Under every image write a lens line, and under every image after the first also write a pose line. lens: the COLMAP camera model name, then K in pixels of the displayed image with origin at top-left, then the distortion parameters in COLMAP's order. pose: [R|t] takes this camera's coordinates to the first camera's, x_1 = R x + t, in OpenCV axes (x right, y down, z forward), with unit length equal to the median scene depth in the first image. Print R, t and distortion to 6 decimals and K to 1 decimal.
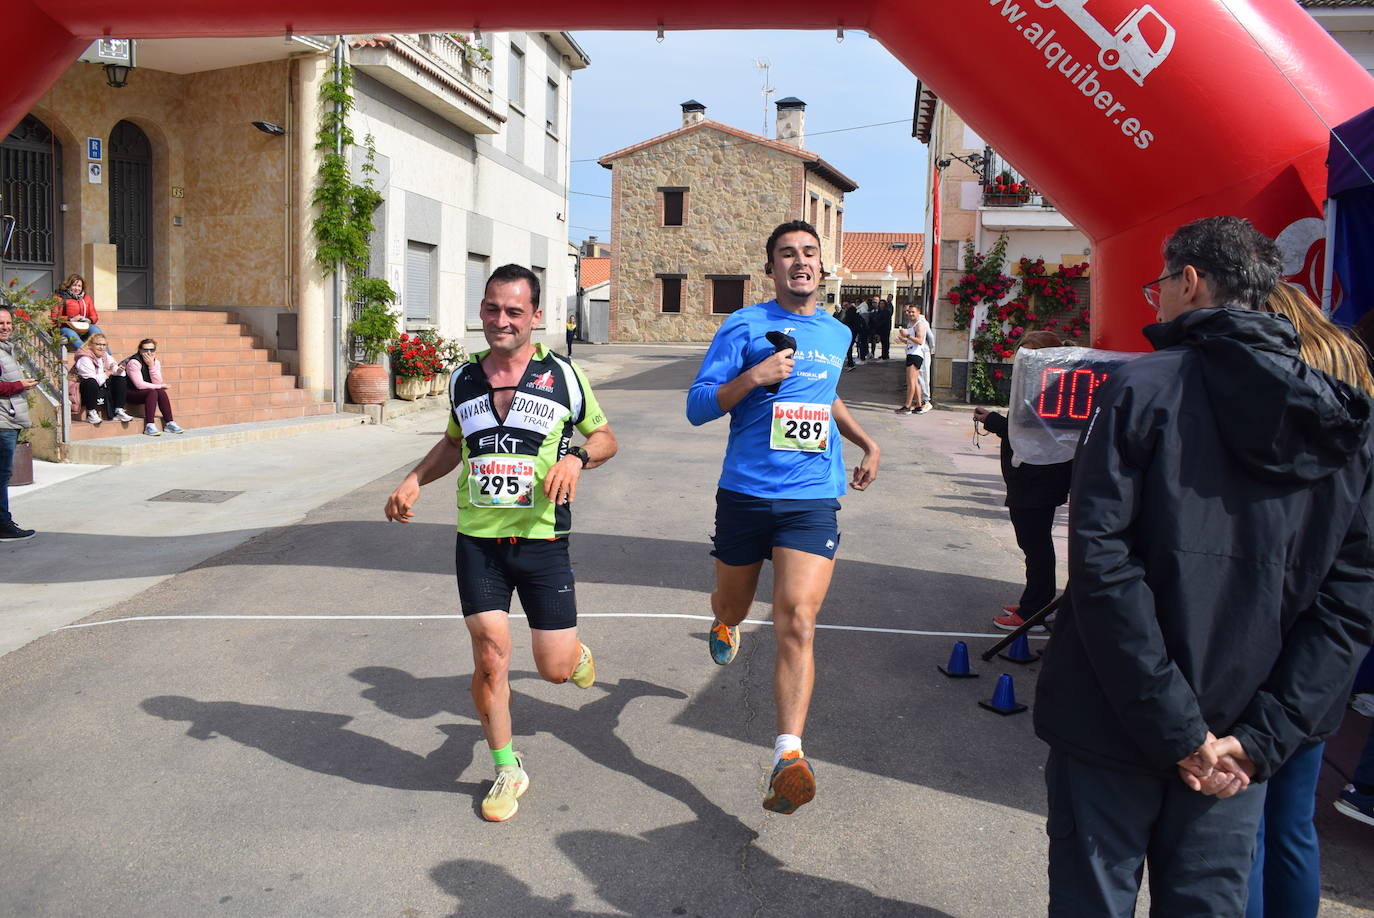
lens RADIAL K [[1203.0, 0, 691.7], [0, 1203.0, 461.8], [0, 0, 1]] dist [-0.081170, 0.001405]
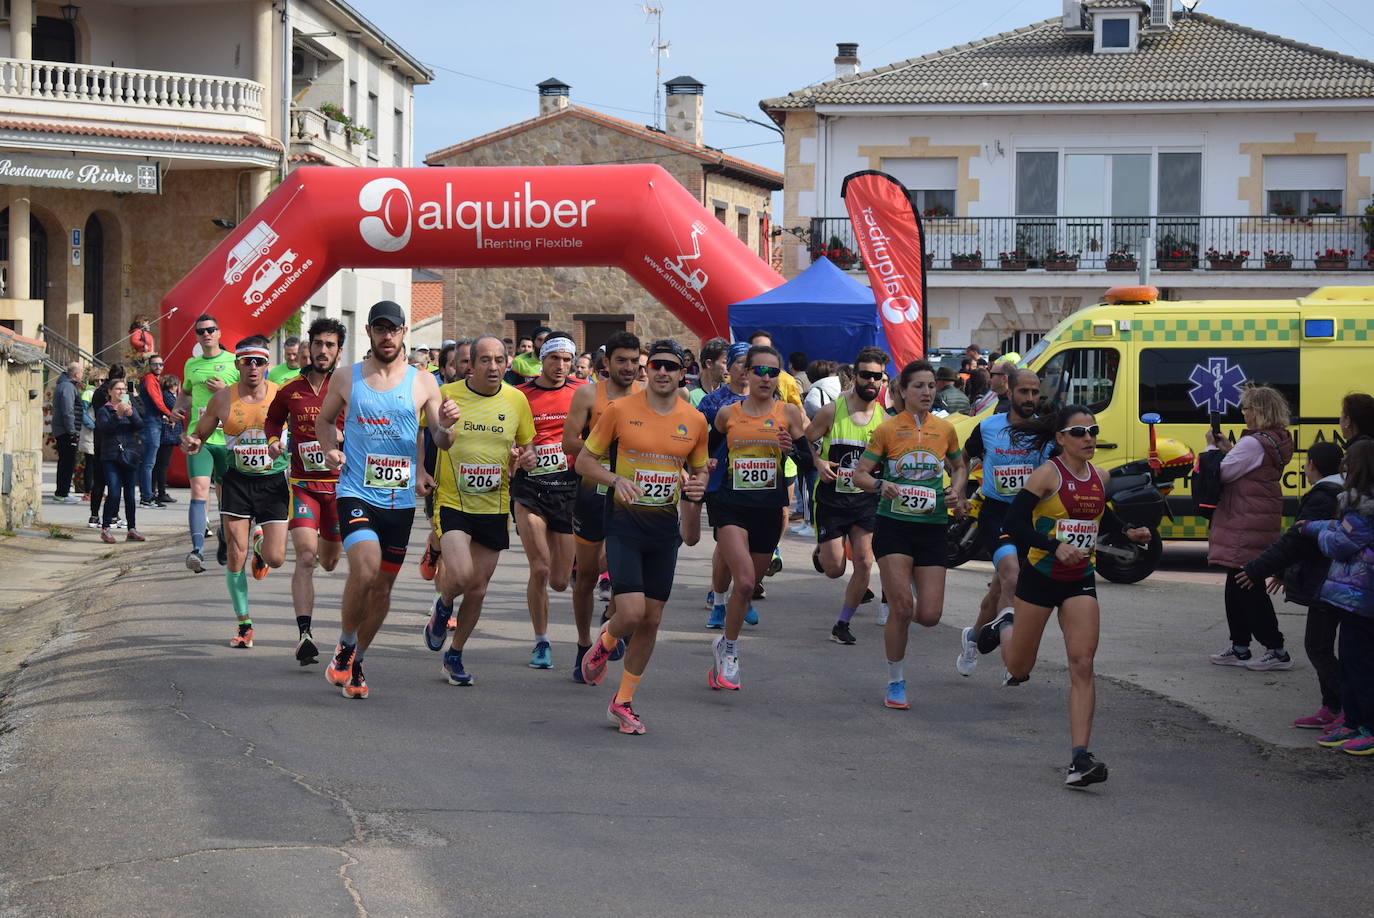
lens RADIAL K [[3166.6, 0, 688.7], [0, 3166.6, 459.3], [0, 0, 1]] dist [0.091342, 0.299983]
pose [[0.998953, -0.014220, 0.043482, -0.008252], [0.018243, 0.995447, -0.093560, 0.247777], [-0.041953, 0.094255, 0.994664, -1.985005]]
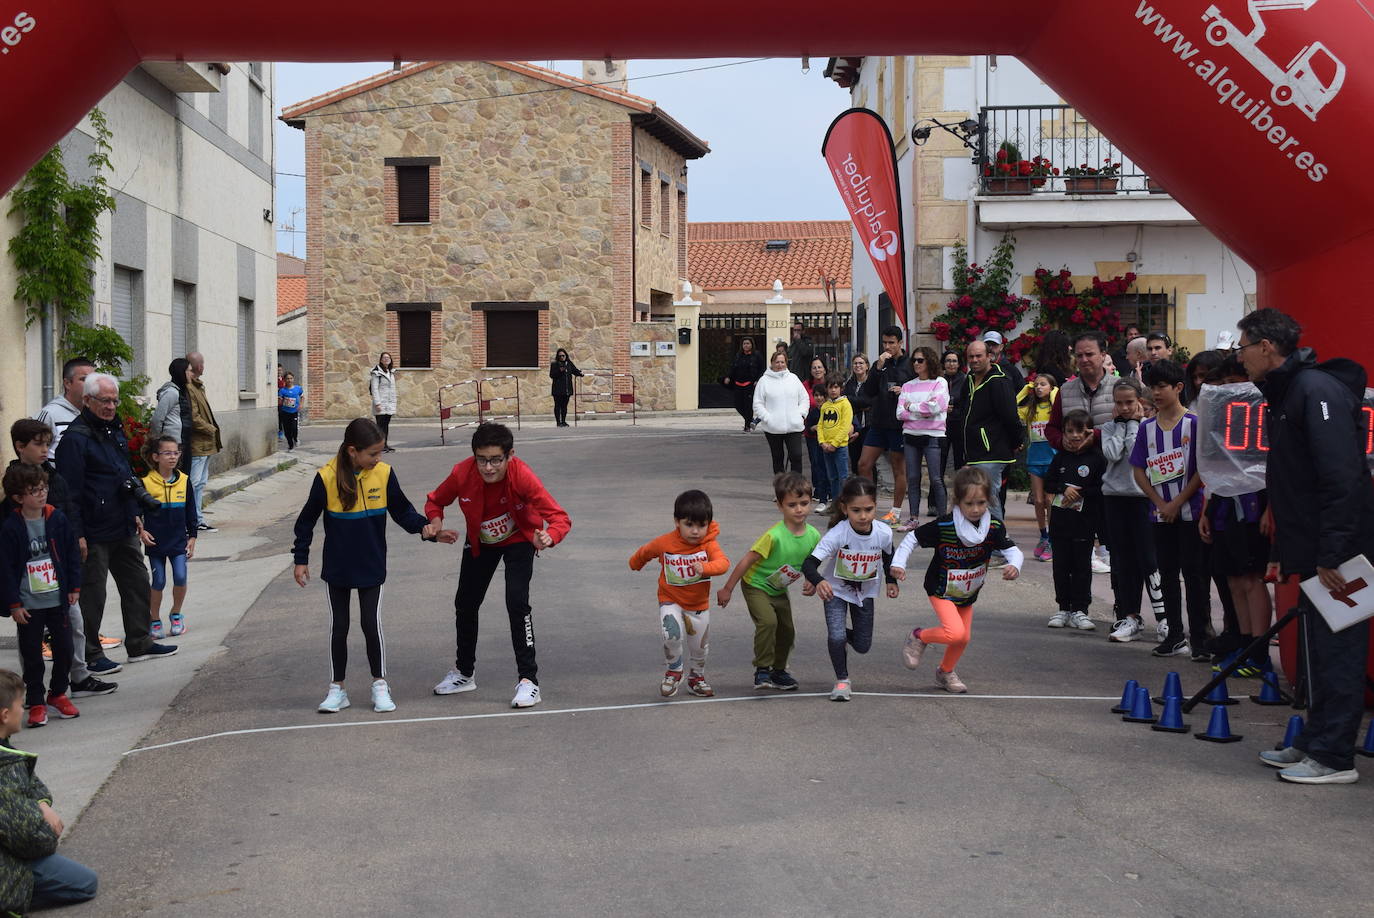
lens RADIAL K [[2208.1, 0, 686.2], [0, 2208.1, 456.4], [0, 0, 1]] dist [0.001430, -0.057976]
pose [[0.987539, -0.035991, 0.153203, -0.116351], [0.048316, 0.995821, -0.077495, 0.022436], [-0.149774, 0.083932, 0.985151, -0.195522]]
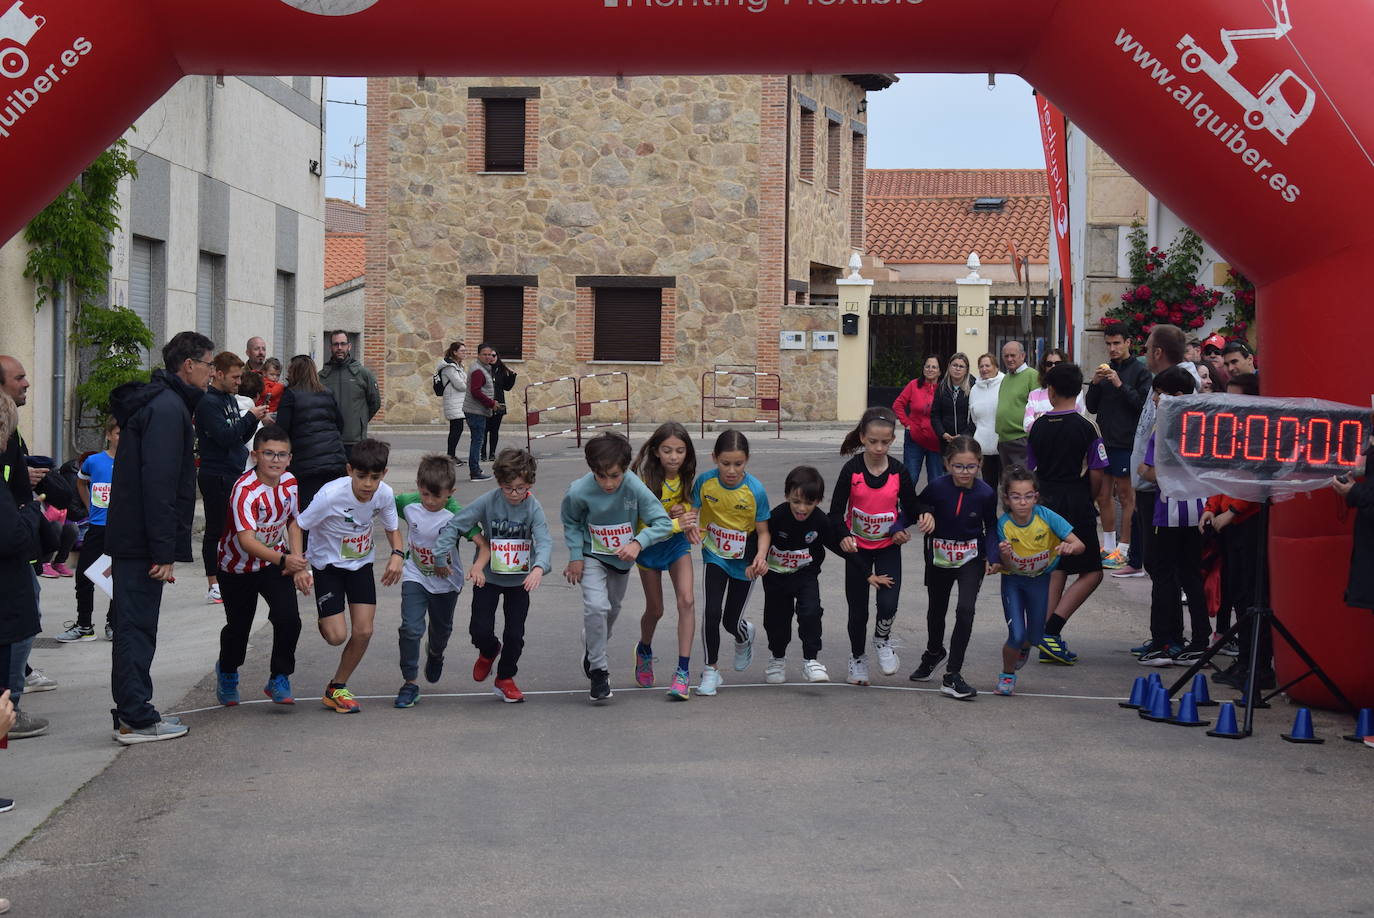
lens RADIAL K [[3198.7, 0, 661.4], [0, 3198.7, 453.4], [0, 0, 1]] dist [0.111198, -0.475535]
pose [[0.997209, -0.013665, 0.073406, -0.101339], [0.020393, 0.995578, -0.091698, 0.054018], [-0.071828, 0.092939, 0.993078, -0.464707]]
